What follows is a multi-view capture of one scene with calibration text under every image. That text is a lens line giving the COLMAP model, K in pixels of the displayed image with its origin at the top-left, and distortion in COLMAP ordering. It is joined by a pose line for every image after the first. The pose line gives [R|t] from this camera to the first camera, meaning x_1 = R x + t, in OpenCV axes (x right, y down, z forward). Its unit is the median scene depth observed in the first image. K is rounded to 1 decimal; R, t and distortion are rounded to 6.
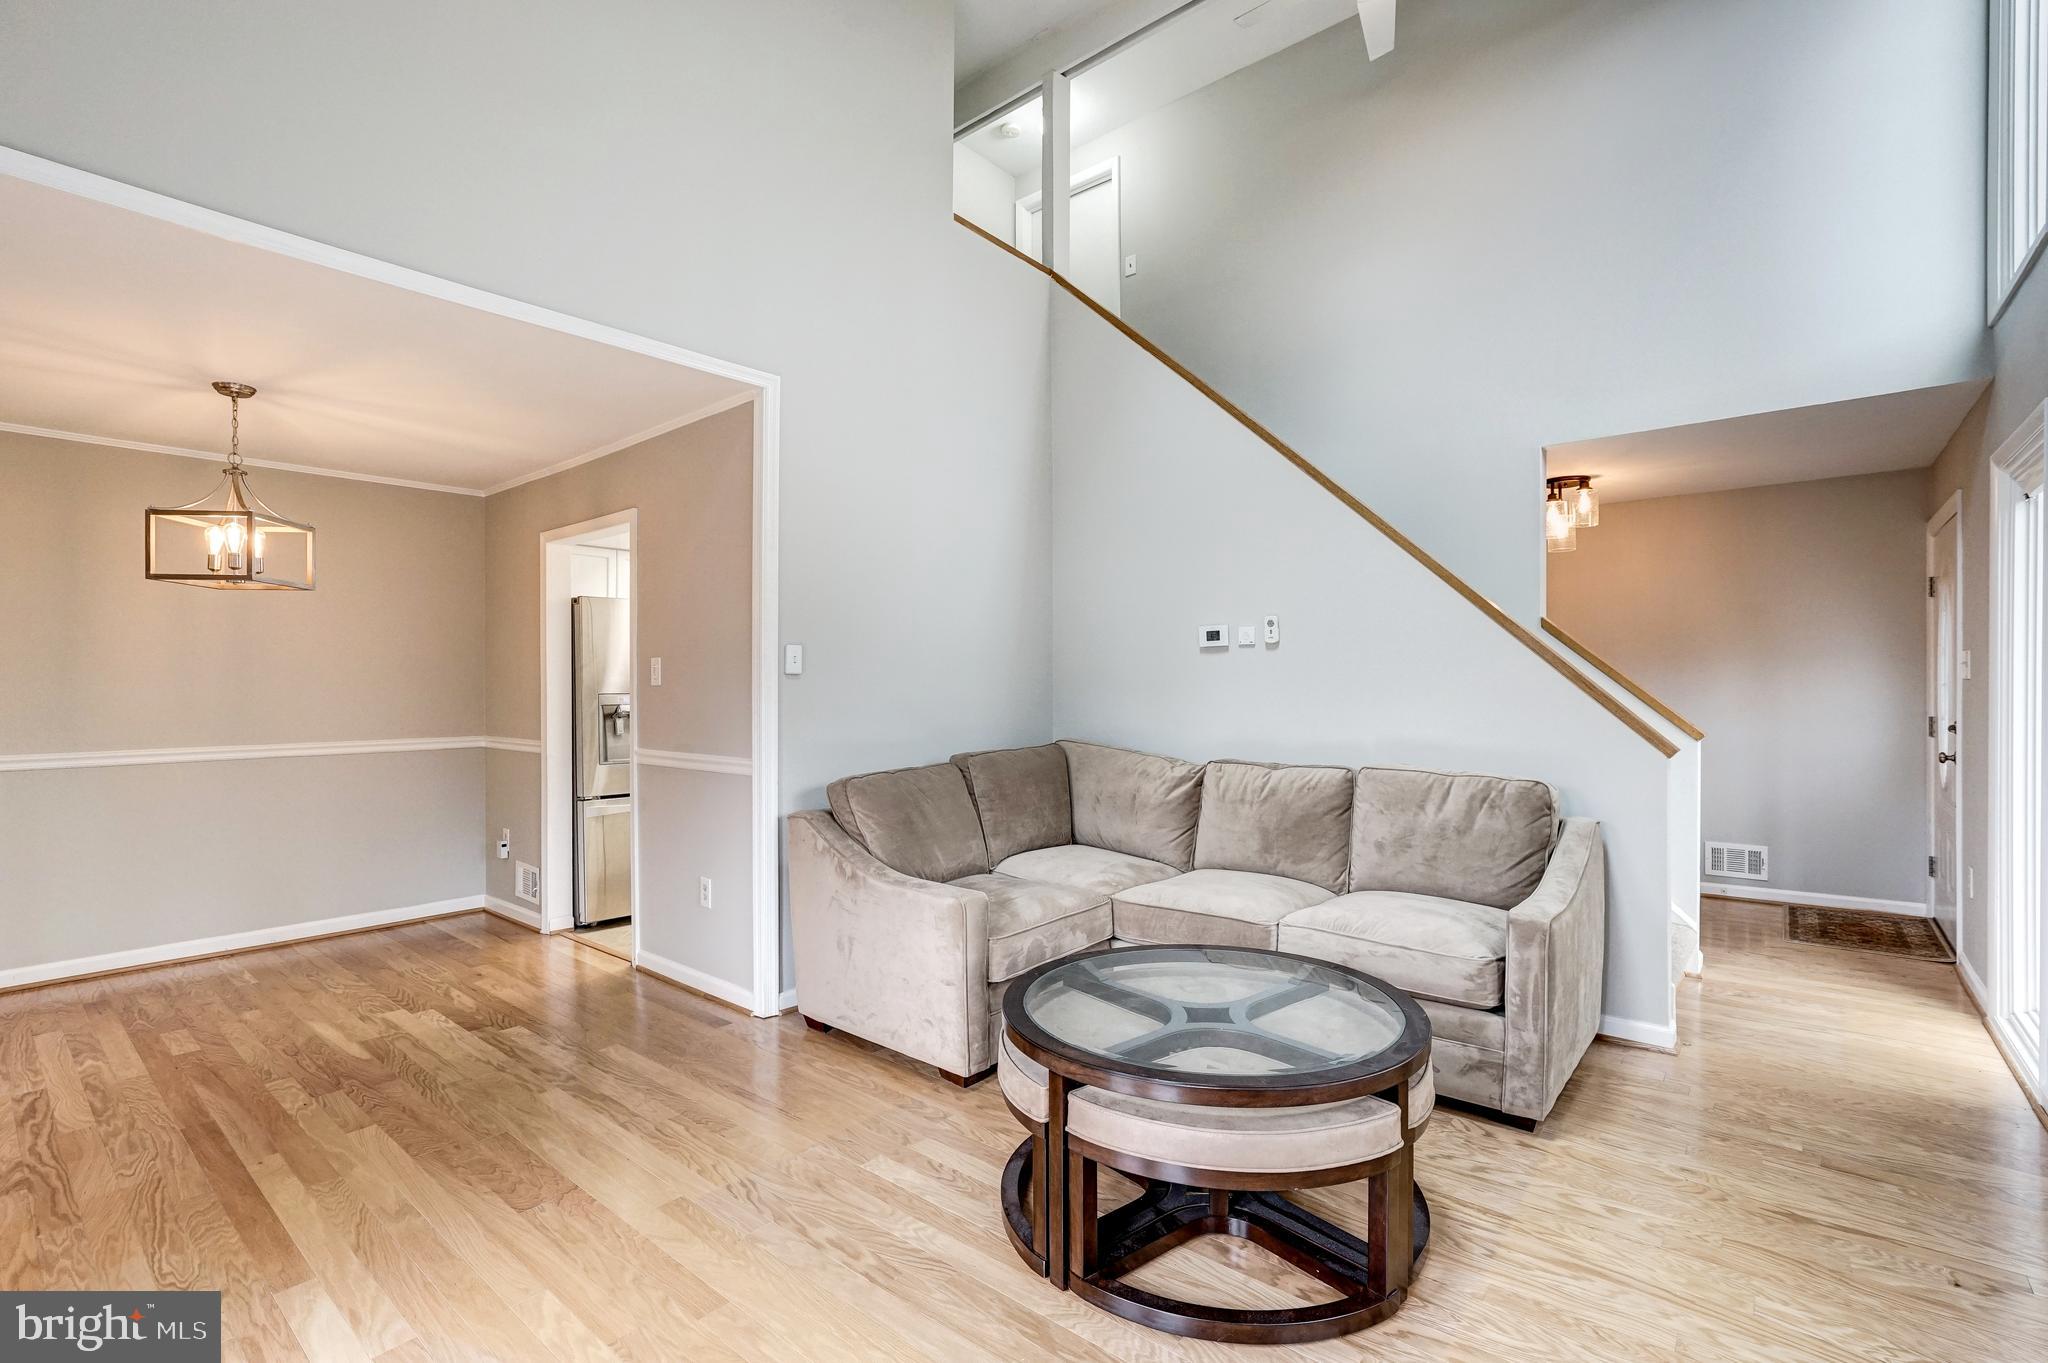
lens RADIAL K [[937.3, 0, 1029.3], [0, 937.3, 686.0], [0, 0, 1]] dist [-0.028510, 0.014151]
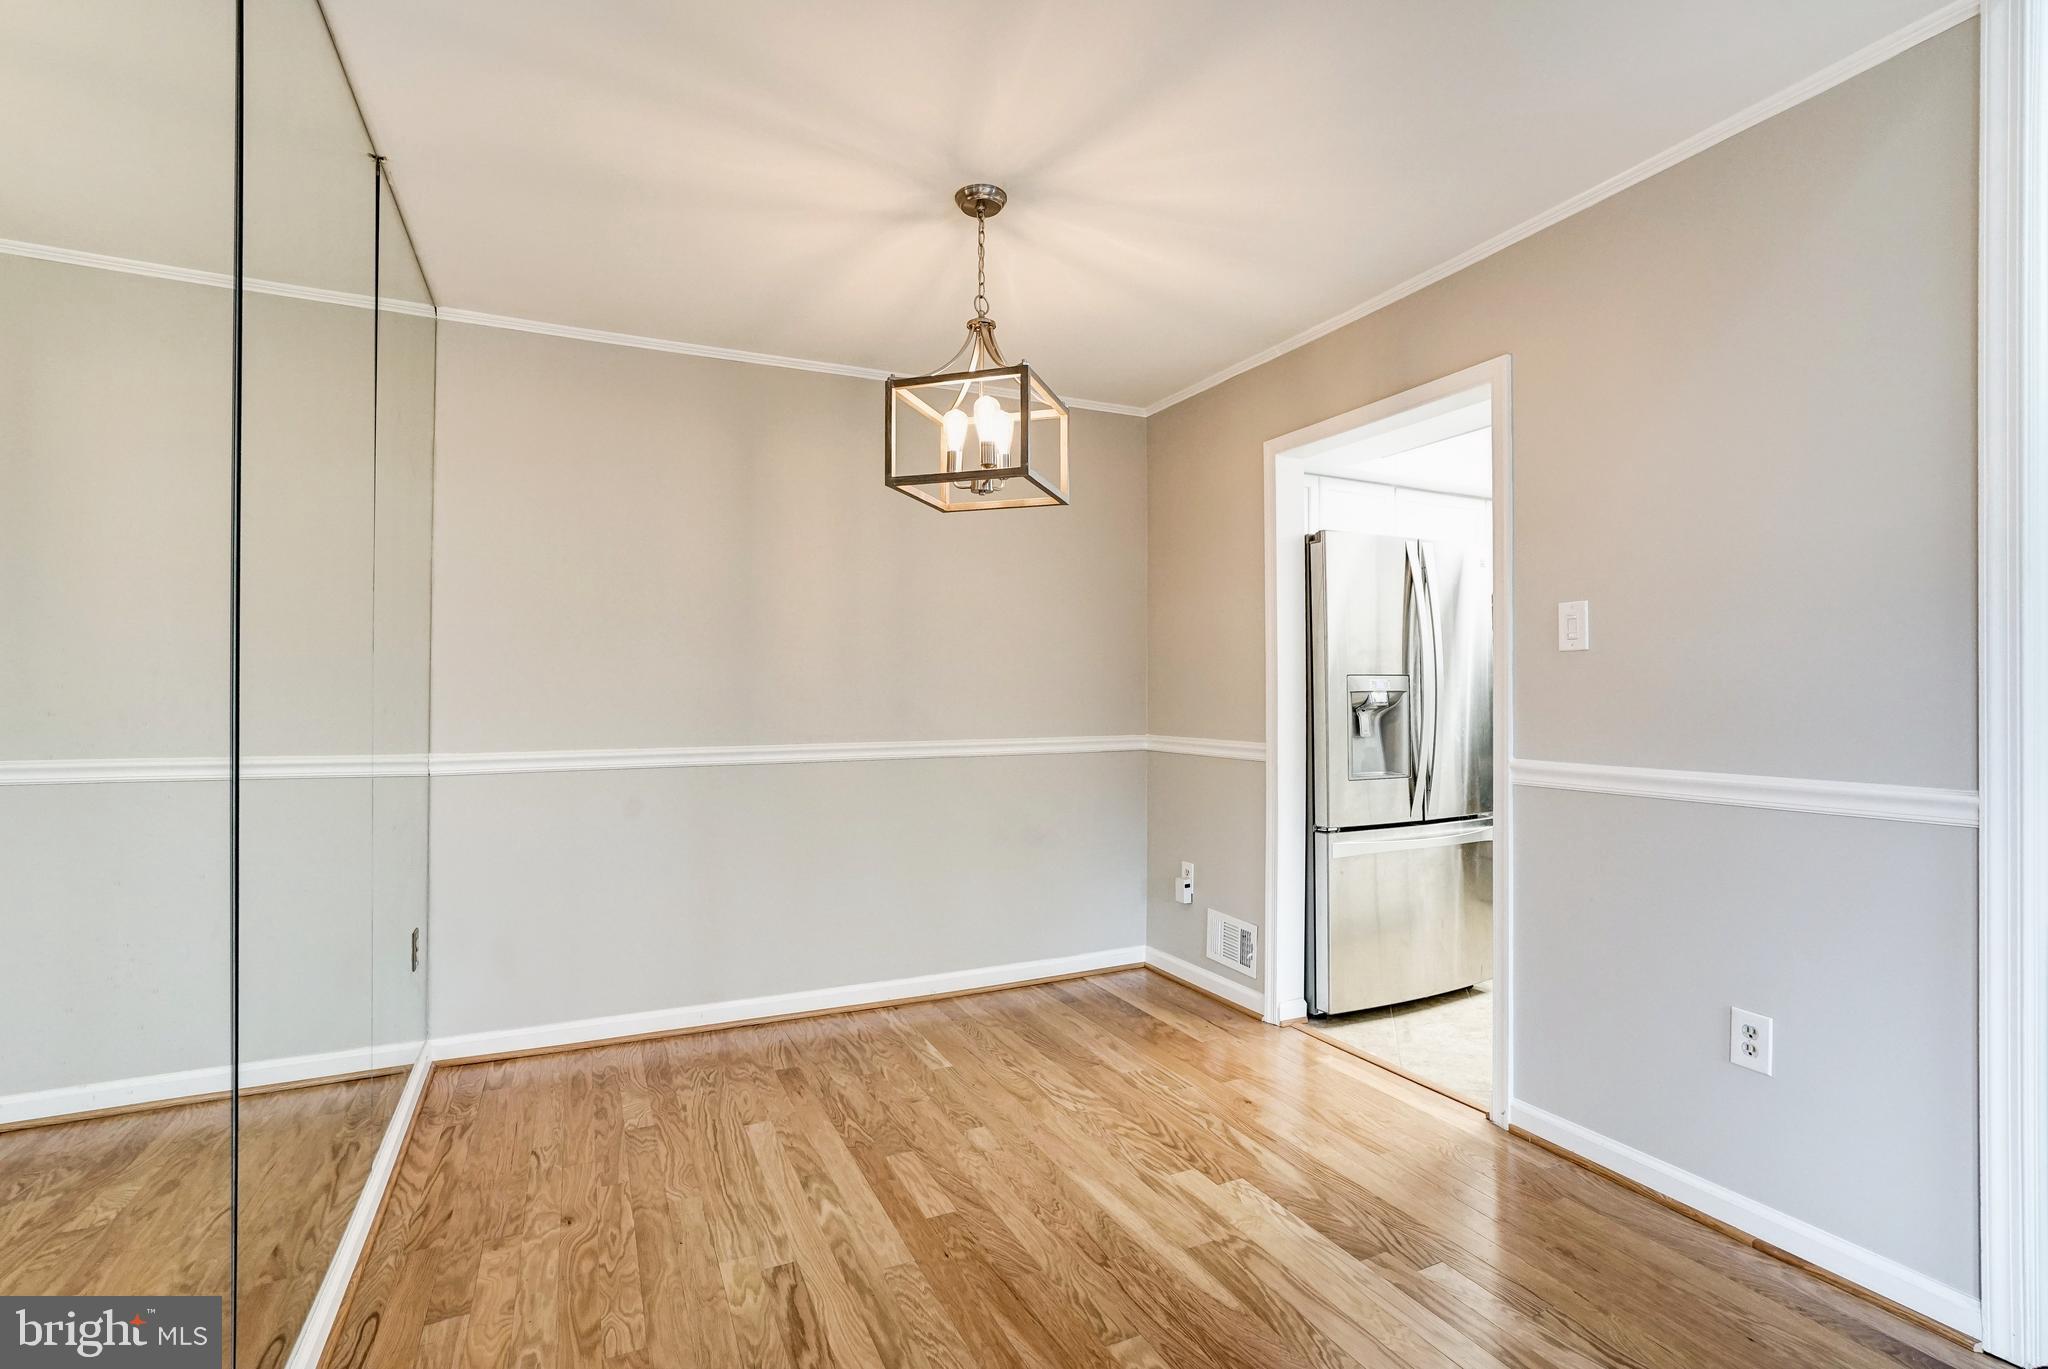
lens RADIAL K [[937.3, 0, 1016.3], [0, 937.3, 690.2], [0, 0, 1]] dist [-0.028510, 0.014151]
pose [[0.910567, -0.001817, -0.413357, -0.502230], [-0.000280, 0.999987, -0.005014, 0.028958], [0.413361, 0.004681, 0.910555, 0.362064]]
